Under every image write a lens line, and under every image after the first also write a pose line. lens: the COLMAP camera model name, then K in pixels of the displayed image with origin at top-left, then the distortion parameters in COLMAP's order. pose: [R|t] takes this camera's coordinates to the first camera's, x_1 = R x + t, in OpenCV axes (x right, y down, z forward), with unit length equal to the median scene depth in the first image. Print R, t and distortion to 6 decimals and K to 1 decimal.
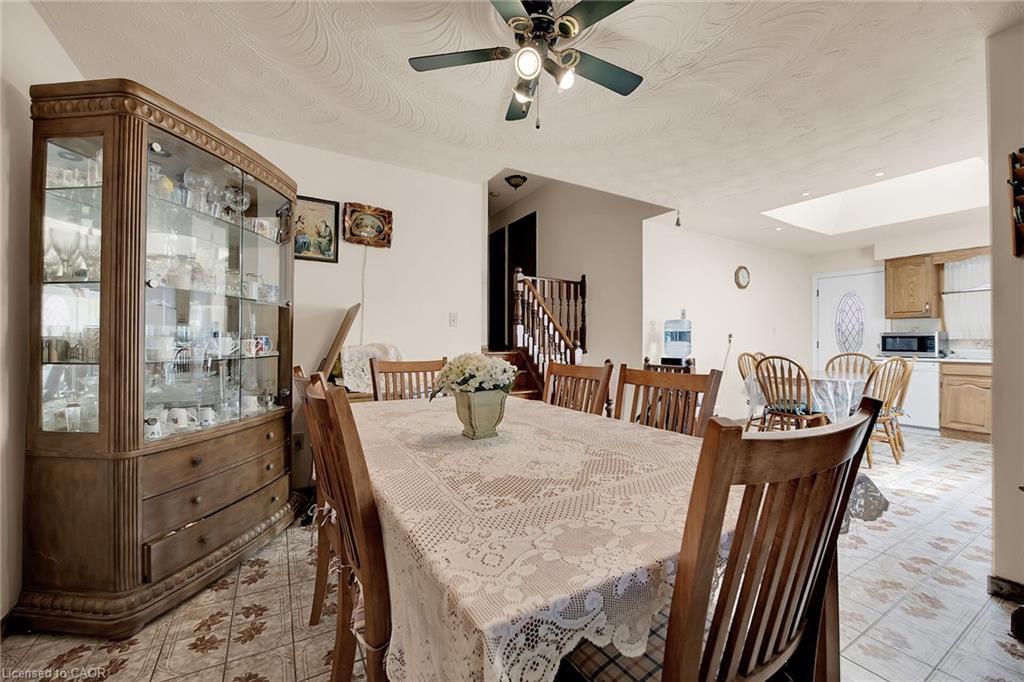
lens RADIAL K [[411.3, 0, 512.0], [0, 411.3, 341.0], [0, 0, 1]] dist [-0.000623, -0.006902]
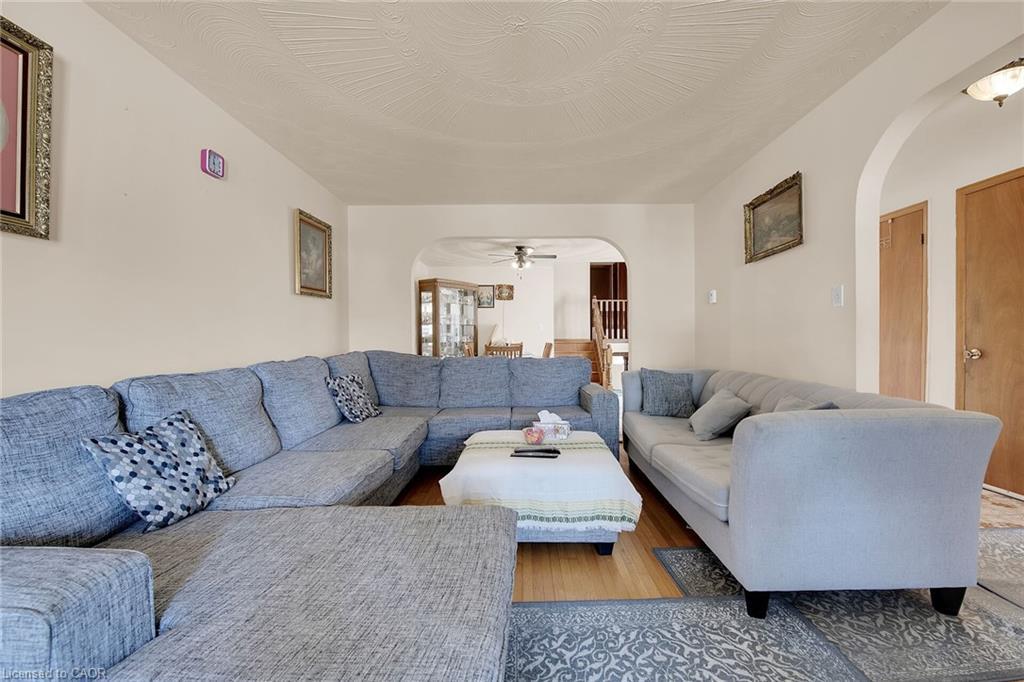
lens RADIAL K [[412.8, 0, 520.0], [0, 412.8, 343.8], [0, 0, 1]] dist [-0.013338, -0.002487]
pose [[0.863882, -0.002332, -0.503689, 0.706264], [0.011914, 0.999804, 0.015805, 0.003063], [0.503553, -0.019654, 0.863741, -0.817926]]
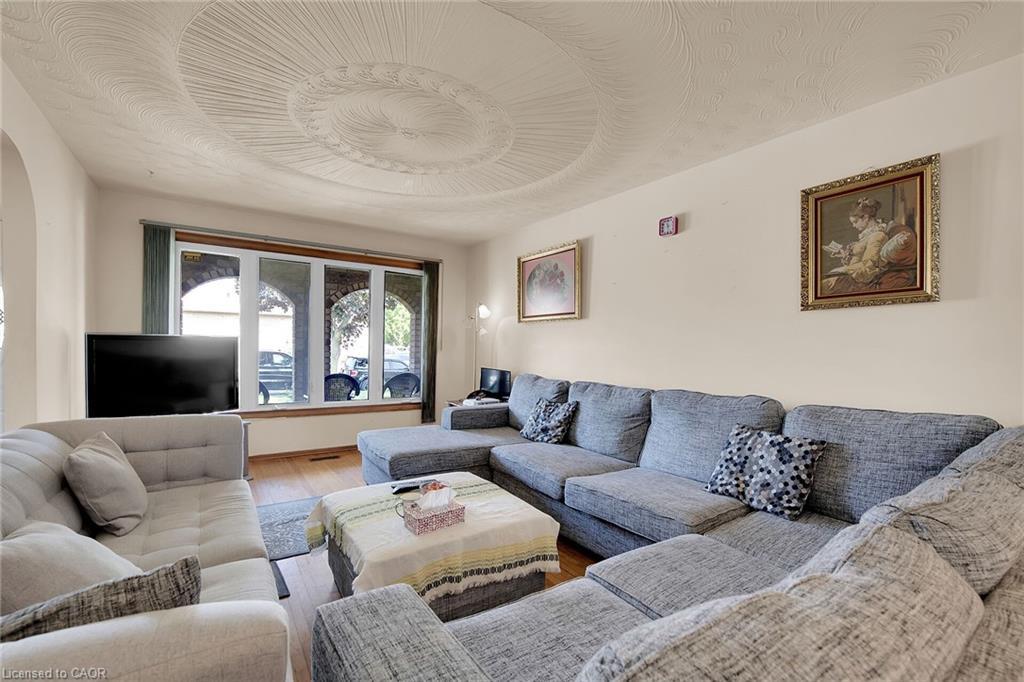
lens RADIAL K [[434.2, 0, 496.2], [0, 434.2, 357.9], [0, 0, 1]] dist [-0.014758, -0.000422]
pose [[-0.998196, -0.023763, -0.055140, 0.413951], [-0.025028, 0.999437, 0.022366, -0.021490], [0.054577, 0.023706, -0.998228, 0.121857]]
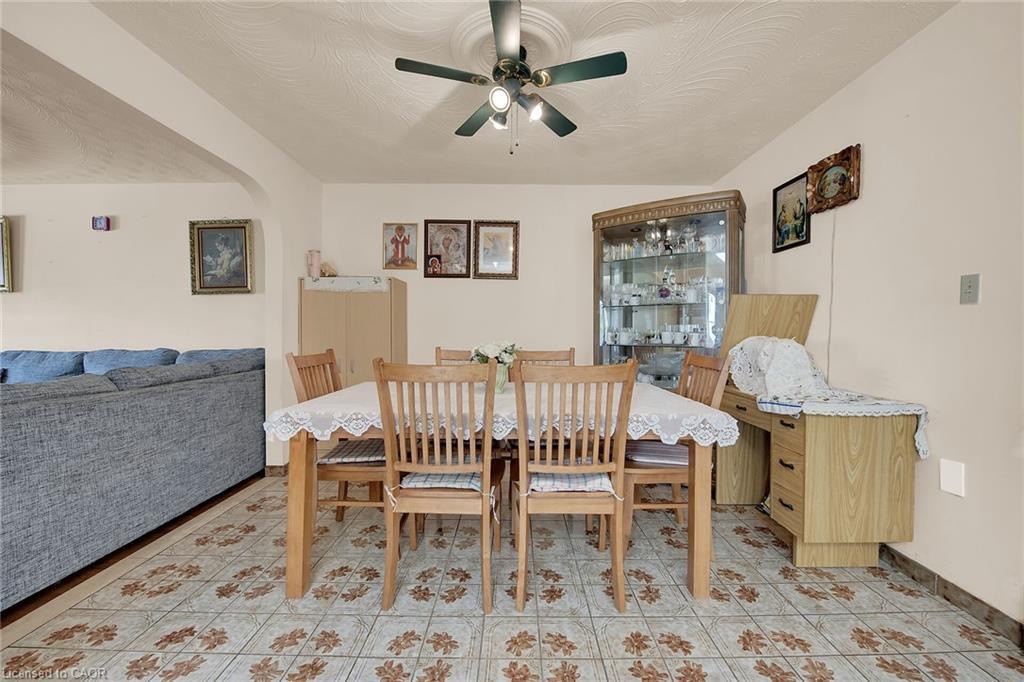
lens RADIAL K [[415.4, 0, 513.8], [0, 415.4, 338.0], [0, 0, 1]] dist [-0.015249, -0.001829]
pose [[-0.503351, 0.003965, -0.864073, 0.401004], [-0.003686, 0.999971, 0.006736, 0.002037], [0.864074, 0.006576, -0.503322, 0.589938]]
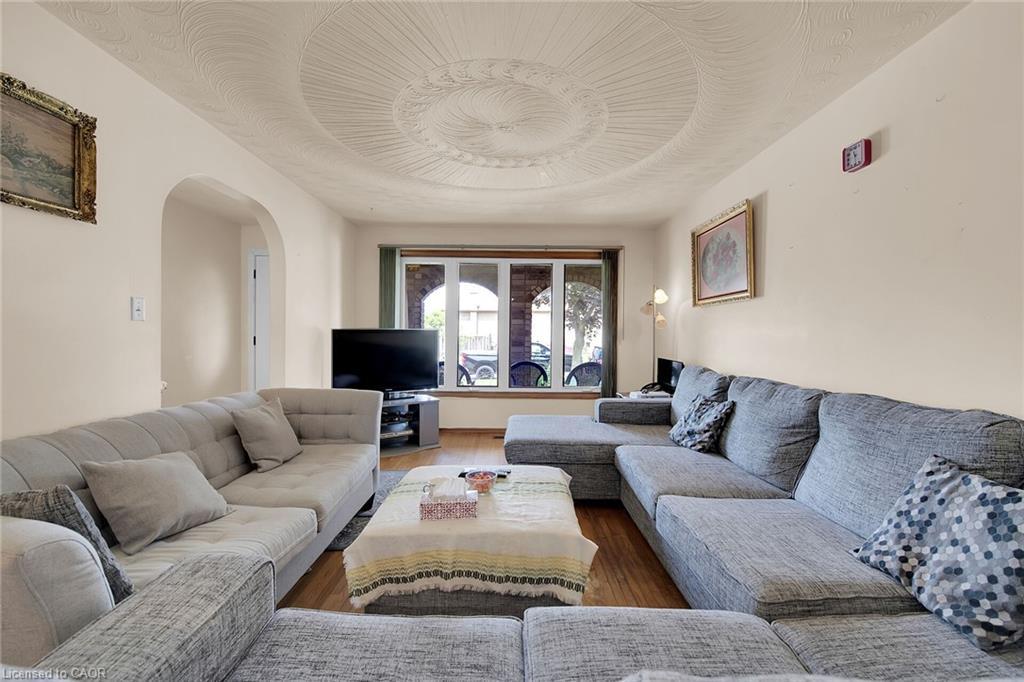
lens RADIAL K [[415.4, 0, 513.8], [0, 415.4, 338.0], [0, 0, 1]] dist [-0.015249, -0.001829]
pose [[-0.870285, -0.014950, 0.492321, 0.209039], [-0.012673, 0.999888, 0.007960, -0.020805], [-0.492385, 0.000688, -0.870377, 0.020509]]
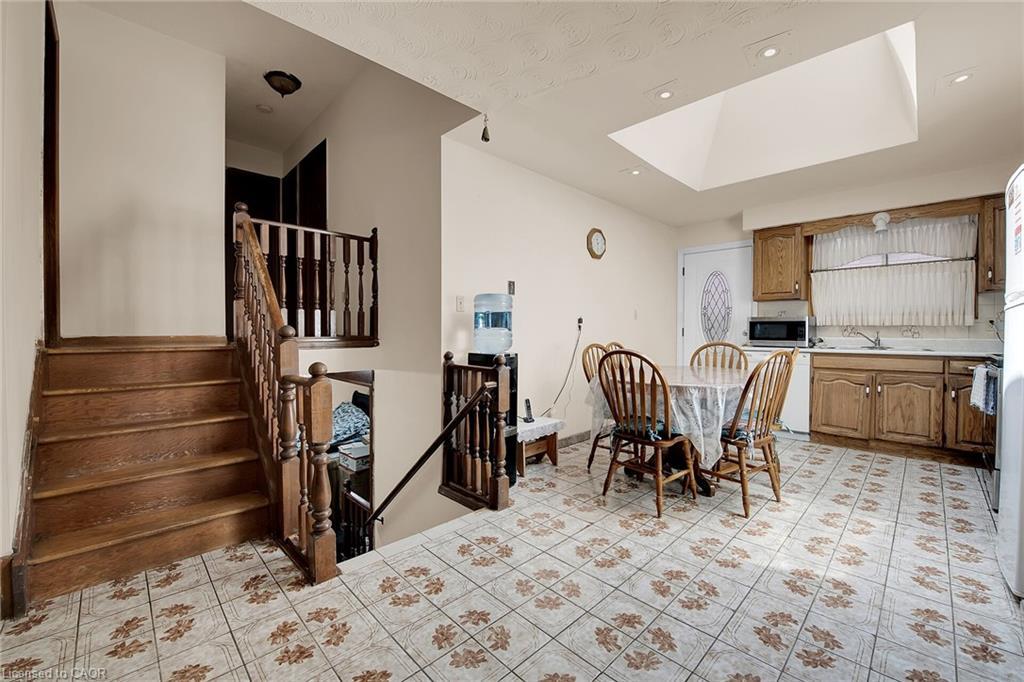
lens RADIAL K [[415.4, 0, 513.8], [0, 415.4, 338.0], [0, 0, 1]] dist [-0.015249, -0.001829]
pose [[0.969564, -0.005932, 0.244767, 0.270531], [0.000495, 0.999752, 0.022271, 0.002707], [-0.244838, -0.021472, 0.969326, 0.351372]]
